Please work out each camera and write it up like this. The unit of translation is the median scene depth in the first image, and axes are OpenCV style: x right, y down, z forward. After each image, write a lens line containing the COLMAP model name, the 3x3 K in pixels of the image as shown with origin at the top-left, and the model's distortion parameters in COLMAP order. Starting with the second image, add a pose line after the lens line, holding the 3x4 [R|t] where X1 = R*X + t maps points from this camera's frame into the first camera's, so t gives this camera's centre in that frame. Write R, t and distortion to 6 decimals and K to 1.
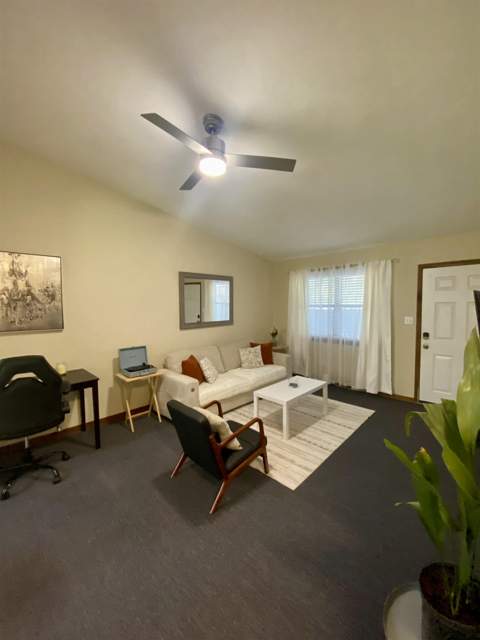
lens RADIAL K [[259.6, 0, 240.0], [0, 259.6, 320.0], [0, 0, 1]] dist [0.041255, -0.029392]
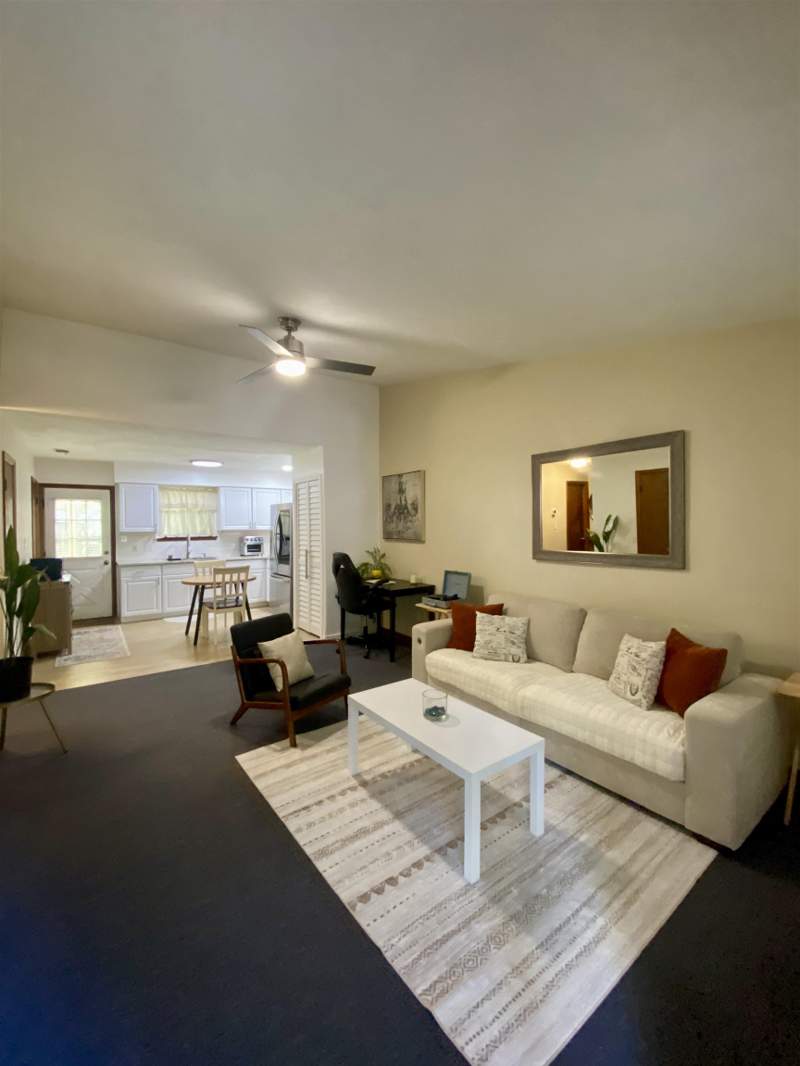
lens RADIAL K [[432.4, 0, 400.0], [0, 432.4, 533.0], [0, 0, 1]] dist [0.041255, -0.029392]
pose [[-0.149357, 0.026227, -0.988436, 0.775631], [-0.058746, 0.997647, 0.035348, -0.039558], [0.987037, 0.063346, -0.147464, 0.918273]]
